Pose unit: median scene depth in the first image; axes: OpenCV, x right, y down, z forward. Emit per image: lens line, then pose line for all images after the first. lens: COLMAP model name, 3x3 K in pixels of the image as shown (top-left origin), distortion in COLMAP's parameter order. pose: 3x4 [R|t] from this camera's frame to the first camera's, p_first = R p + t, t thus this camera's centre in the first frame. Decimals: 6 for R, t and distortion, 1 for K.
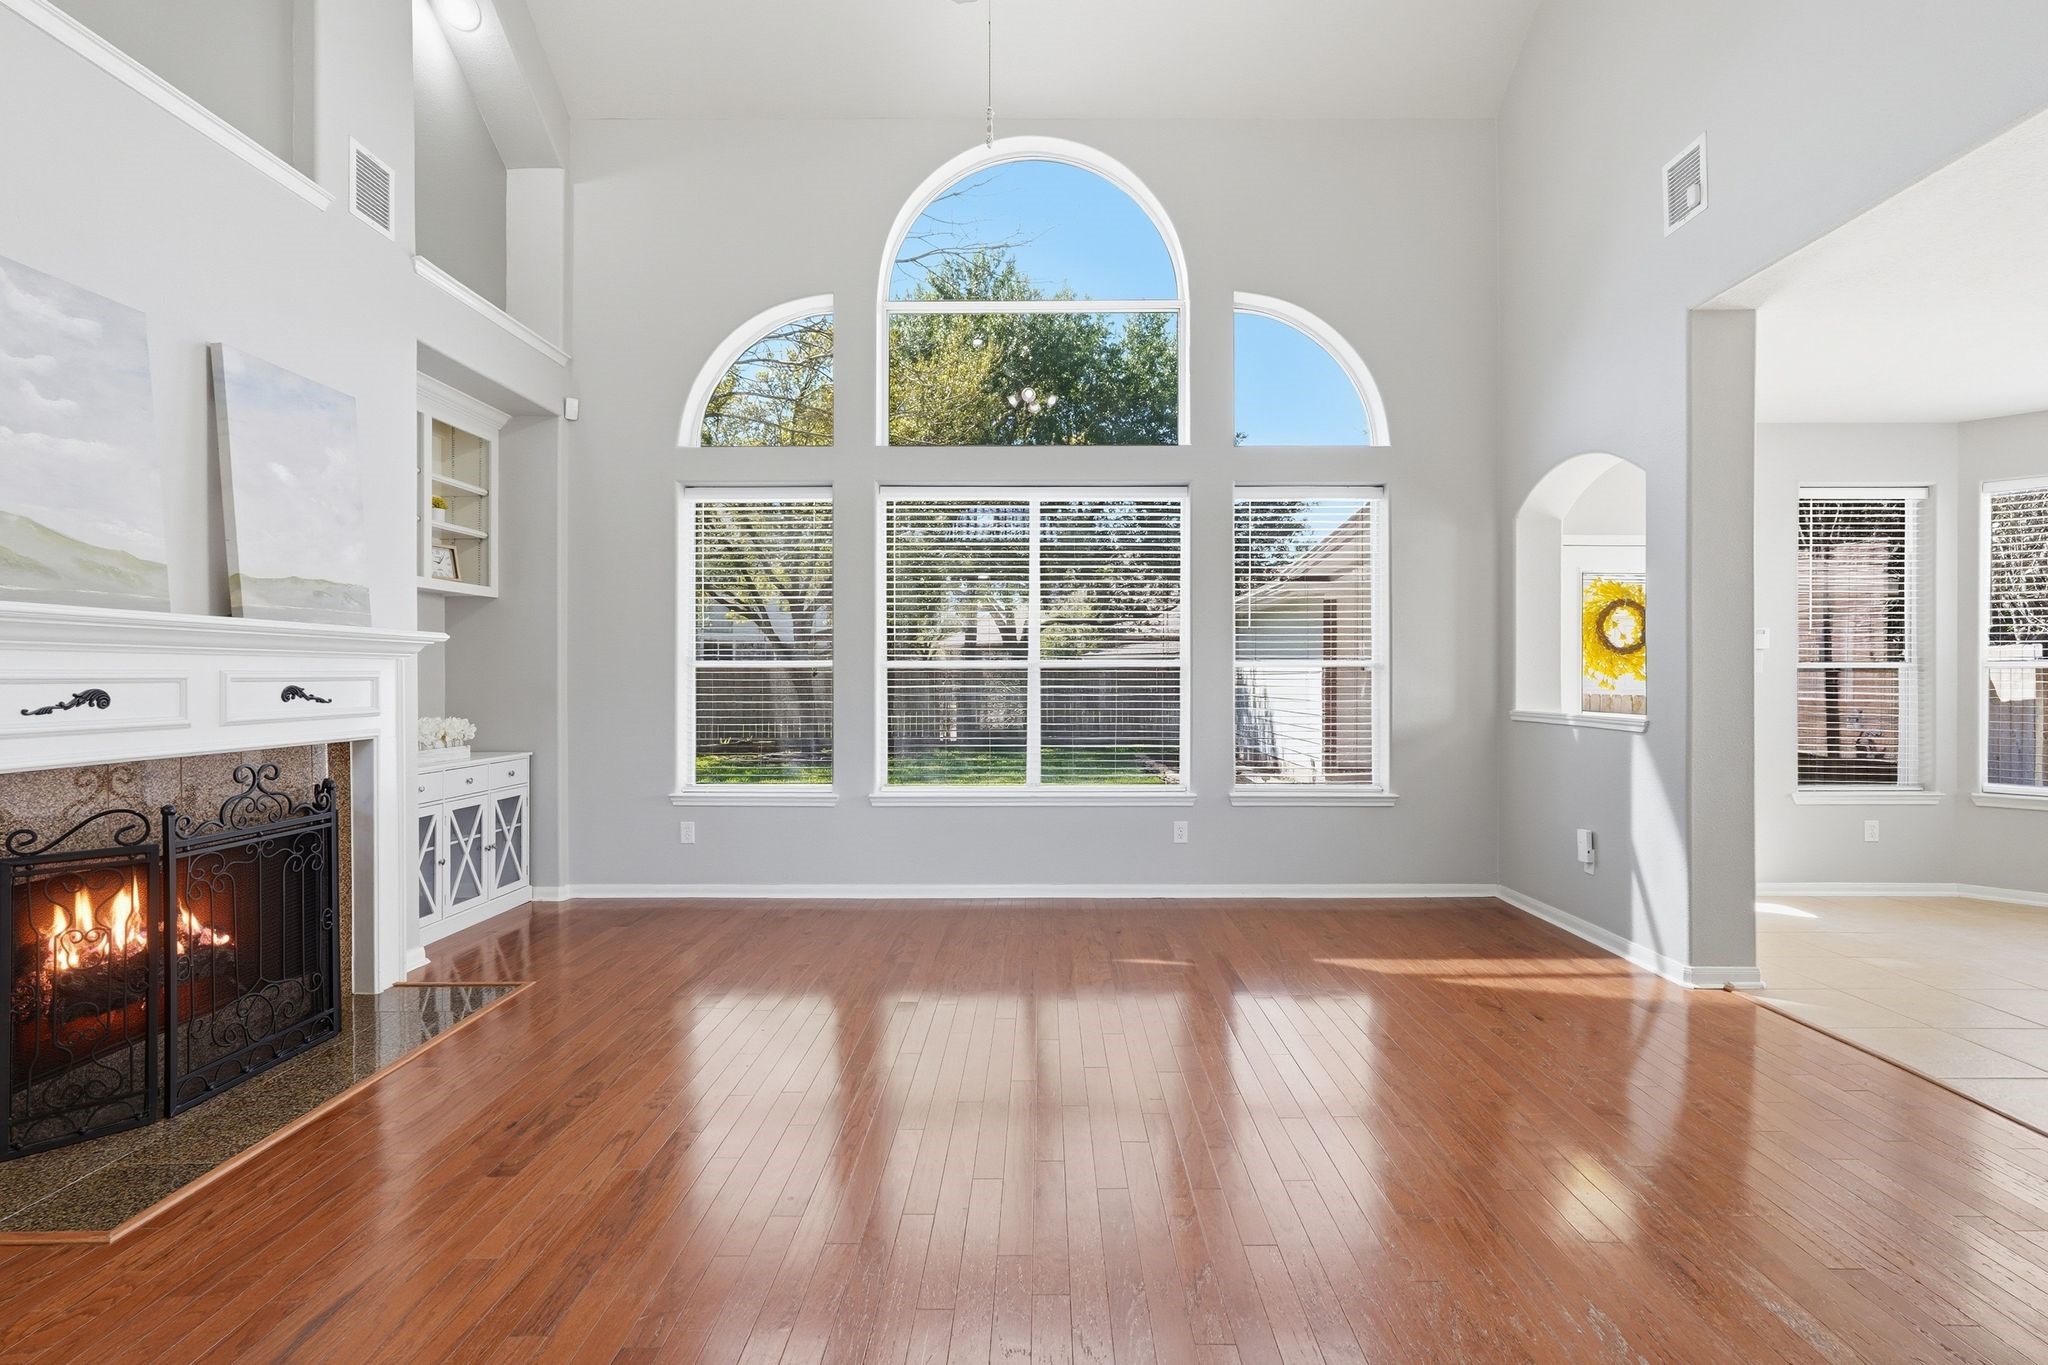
lens RADIAL K [[907.1, 0, 1020.7], [0, 907.1, 675.0], [0, 0, 1]] dist [-0.003897, -0.000370]
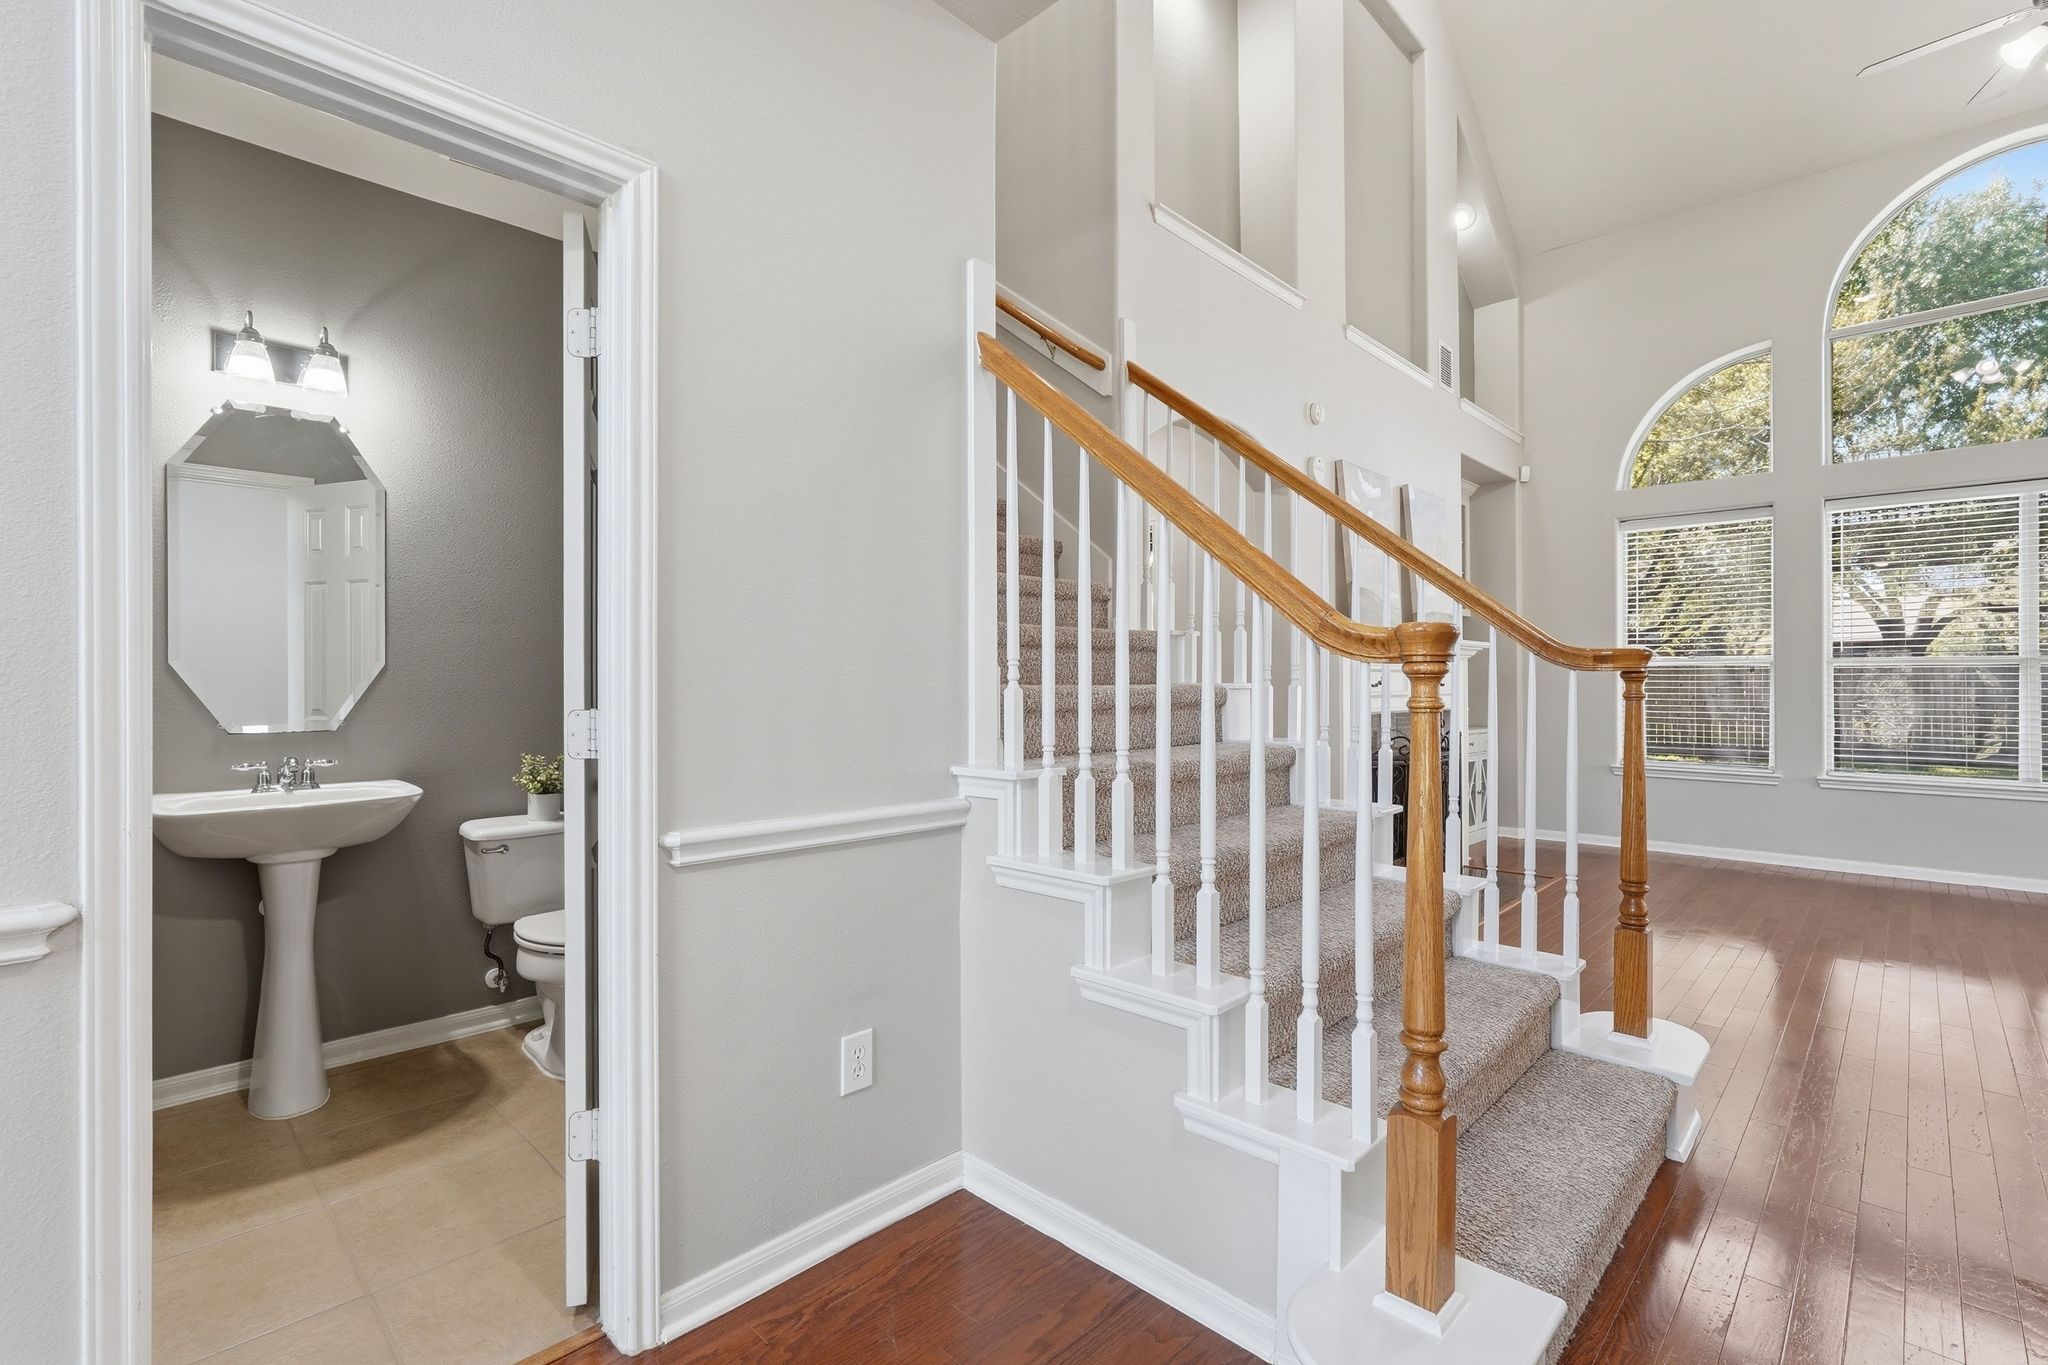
lens RADIAL K [[907.1, 0, 1013.2], [0, 907.1, 680.3], [0, 0, 1]] dist [-0.003897, -0.000370]
pose [[0.727923, 0.006951, -0.685623, -0.120795], [-0.007444, 0.999970, 0.002235, 0.016392], [0.685618, 0.003477, 0.727953, -0.493726]]
